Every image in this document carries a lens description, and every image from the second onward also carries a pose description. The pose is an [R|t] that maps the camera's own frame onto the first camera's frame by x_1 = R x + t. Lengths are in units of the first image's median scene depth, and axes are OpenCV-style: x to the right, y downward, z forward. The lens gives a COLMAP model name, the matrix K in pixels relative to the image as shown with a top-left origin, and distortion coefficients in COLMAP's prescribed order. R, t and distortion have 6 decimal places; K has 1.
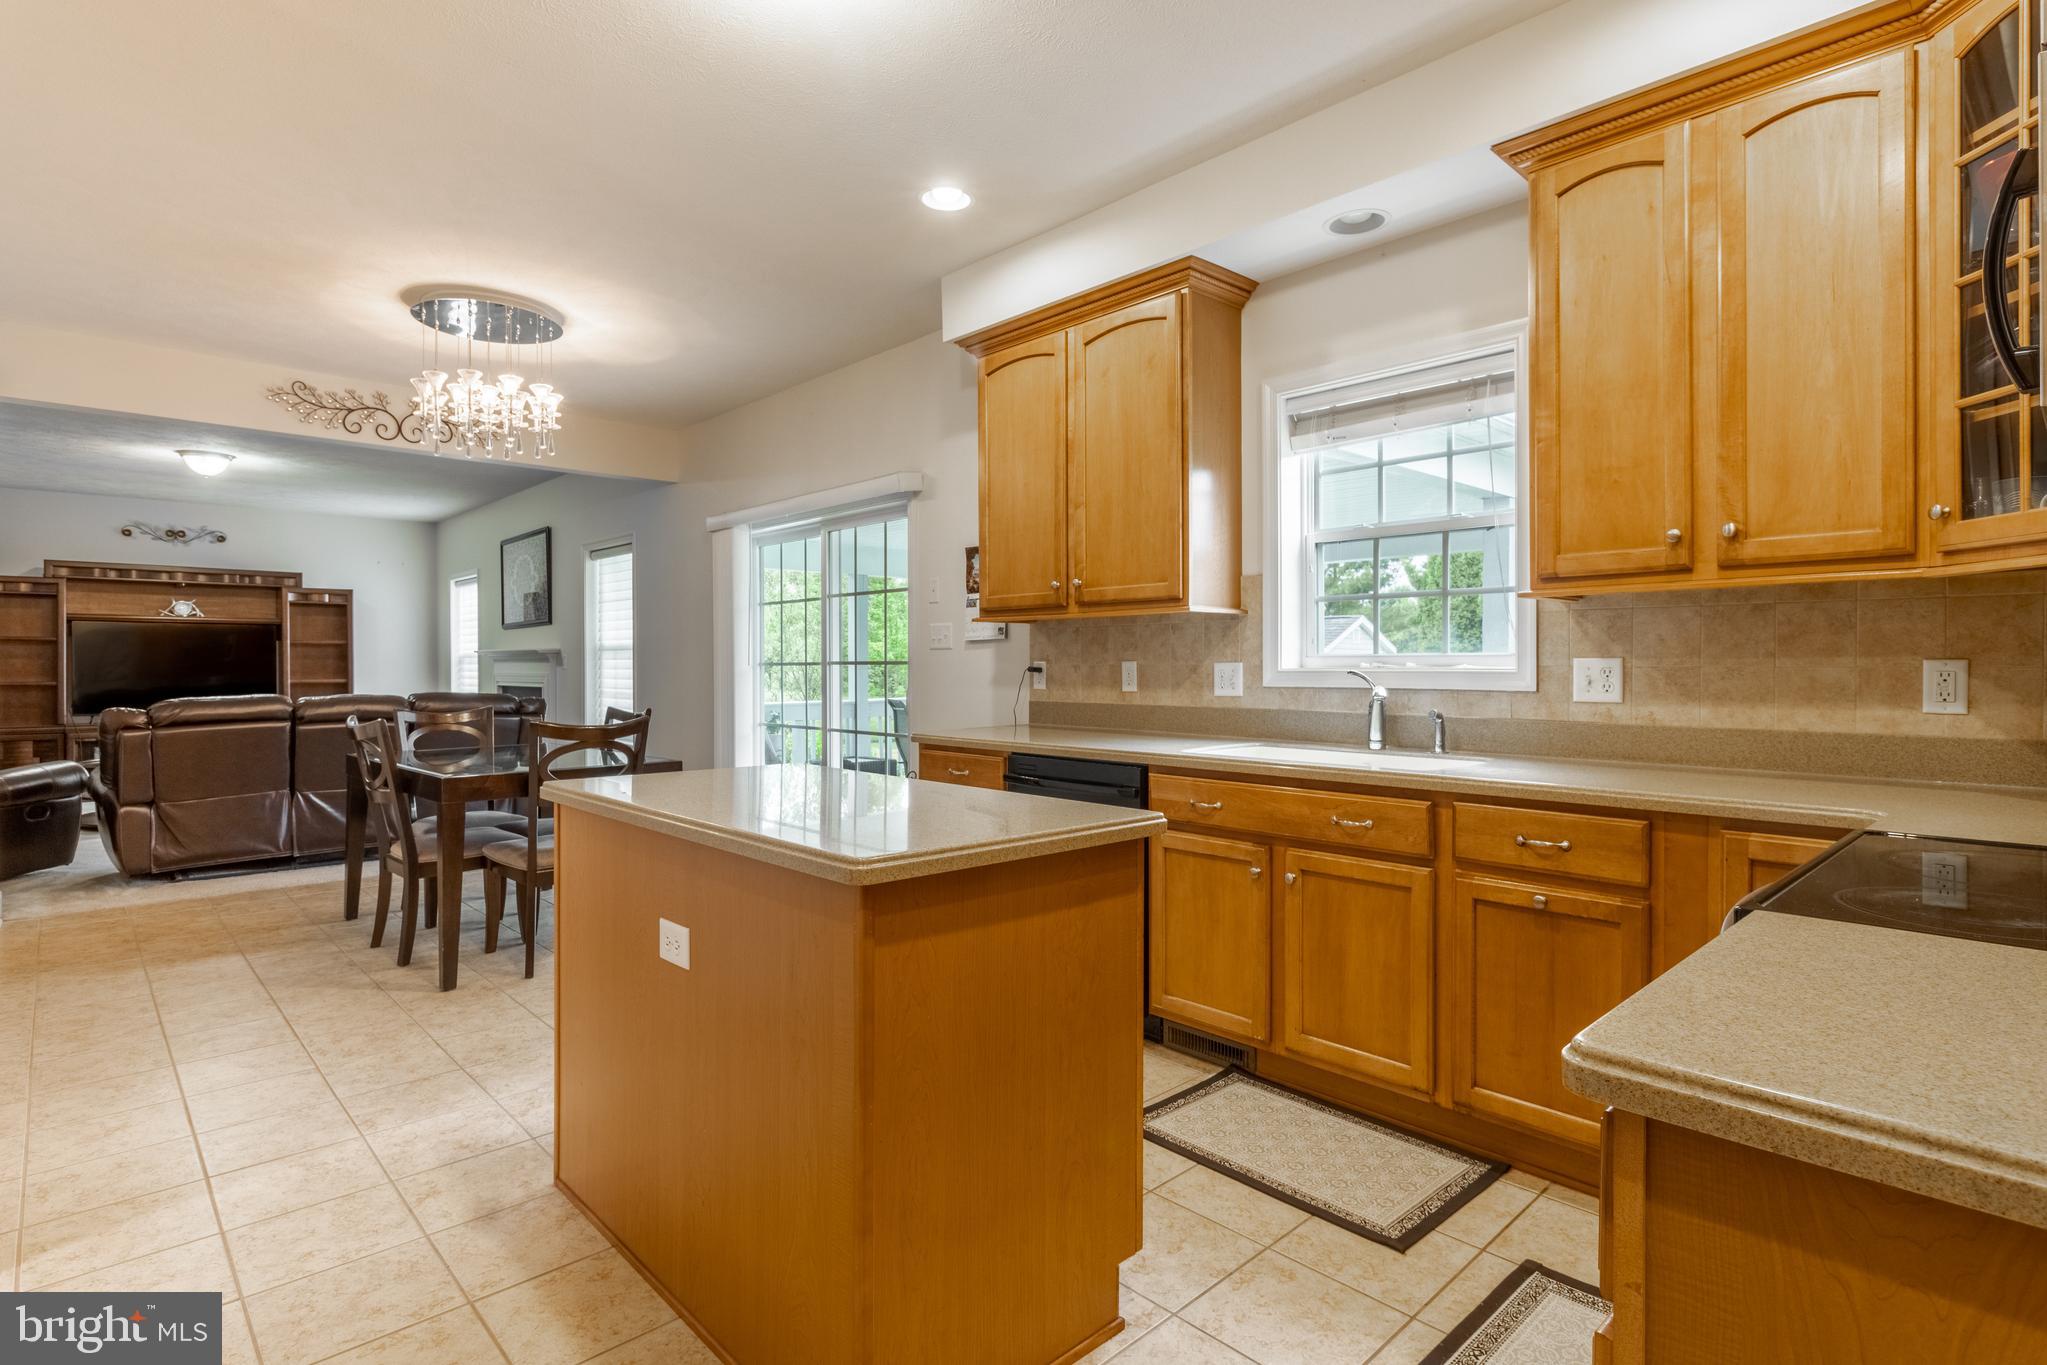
lens RADIAL K [[978.2, 0, 1026.6], [0, 978.2, 675.6], [0, 0, 1]] dist [-0.000440, -0.000291]
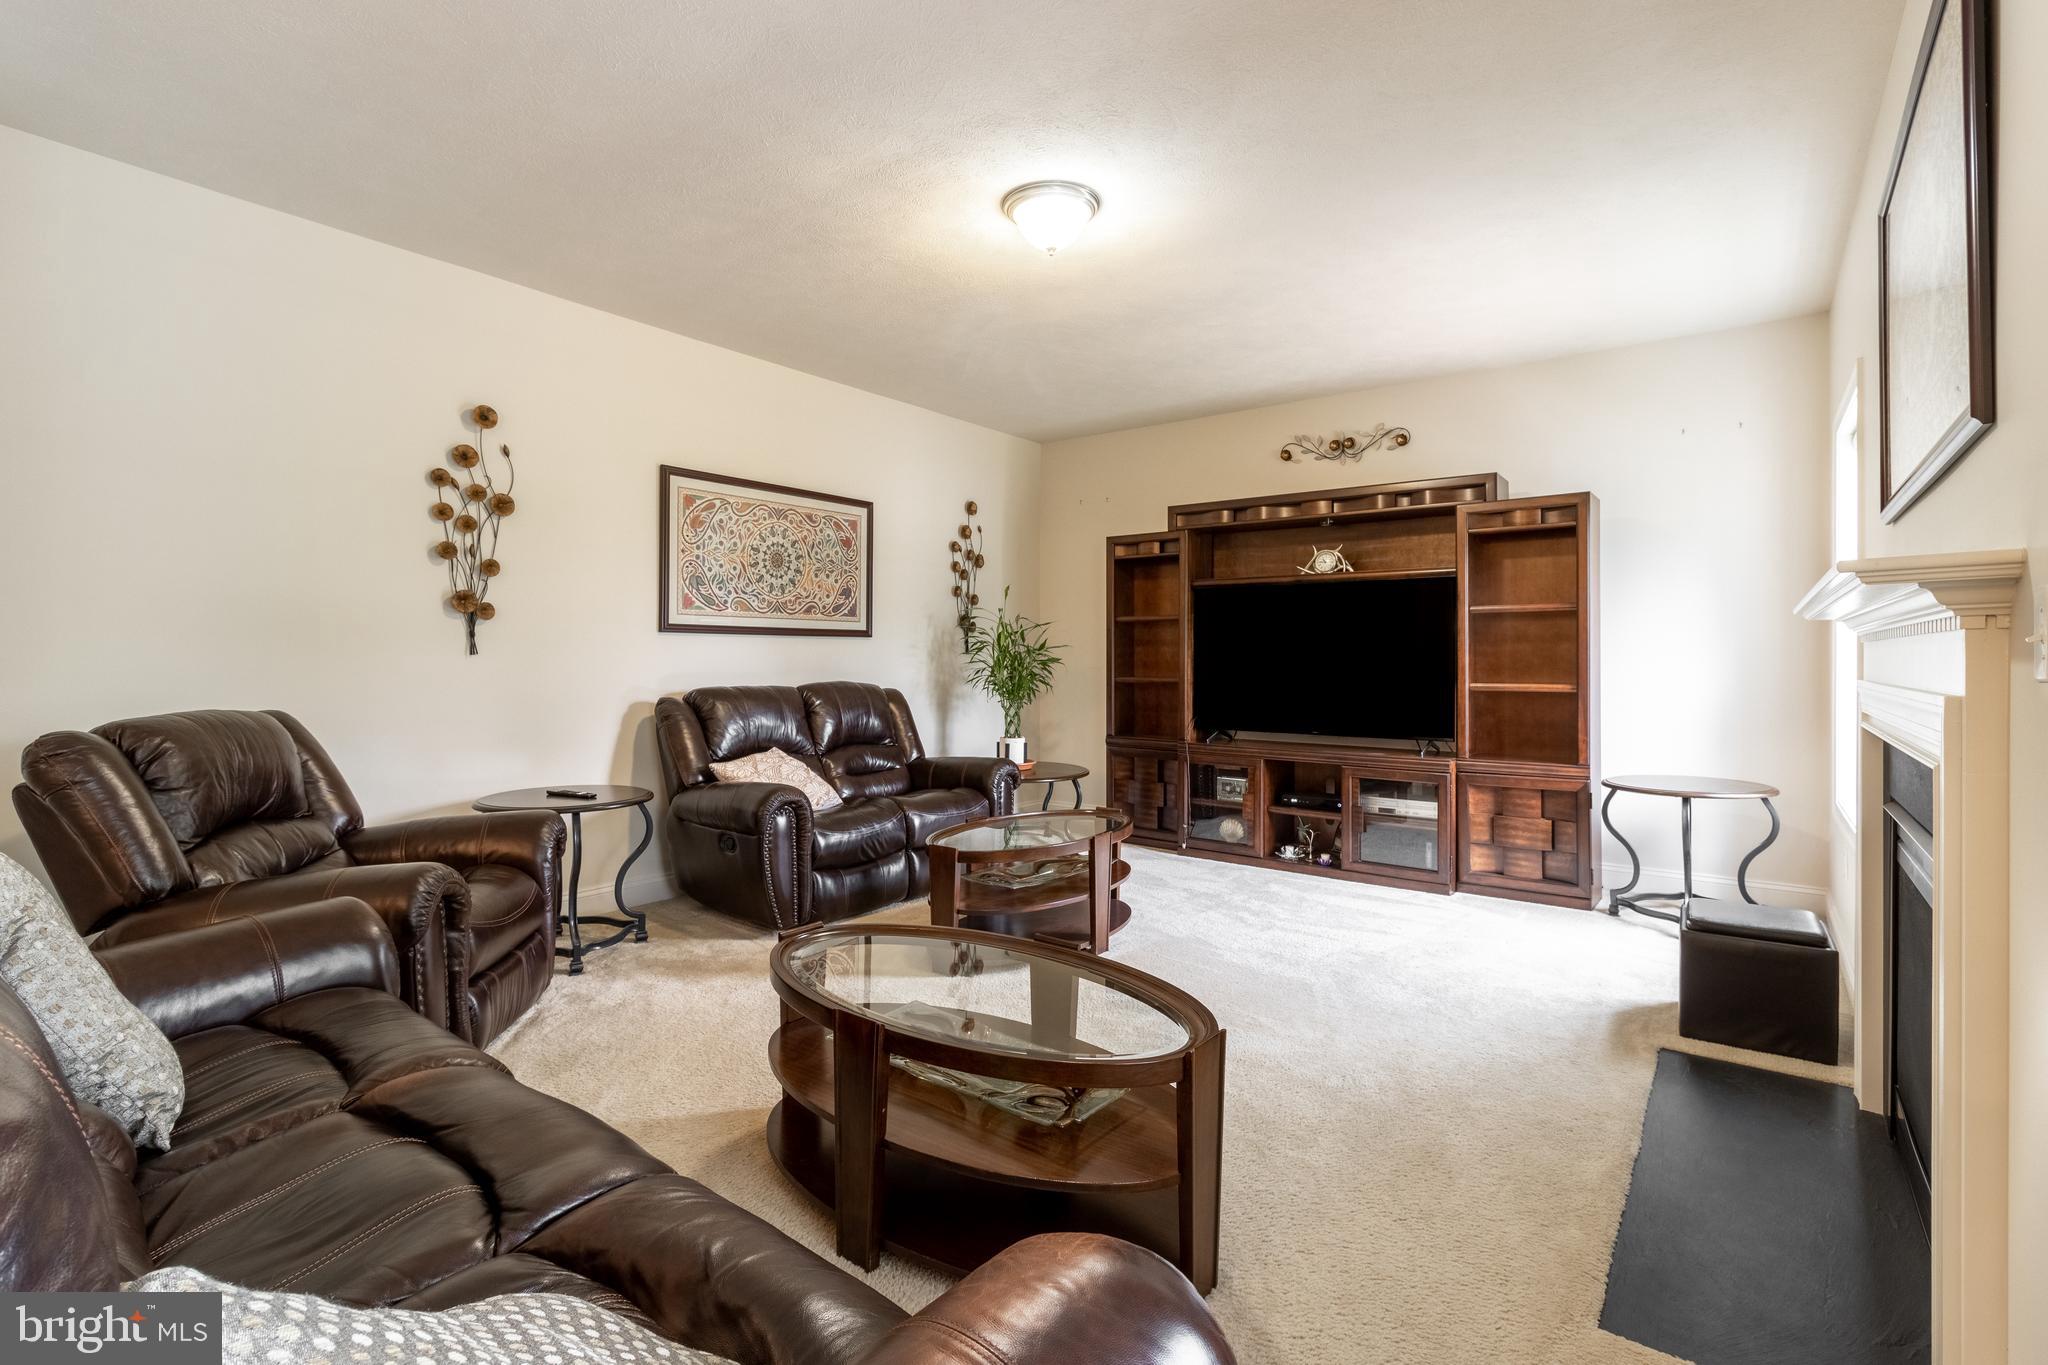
lens RADIAL K [[949.9, 0, 1013.2], [0, 949.9, 640.4], [0, 0, 1]] dist [0.018767, -0.000039]
pose [[0.127272, -0.006840, -0.991844, -0.295401], [-0.003537, 0.999967, -0.007349, -0.014756], [0.991862, 0.004444, 0.127243, 0.715875]]
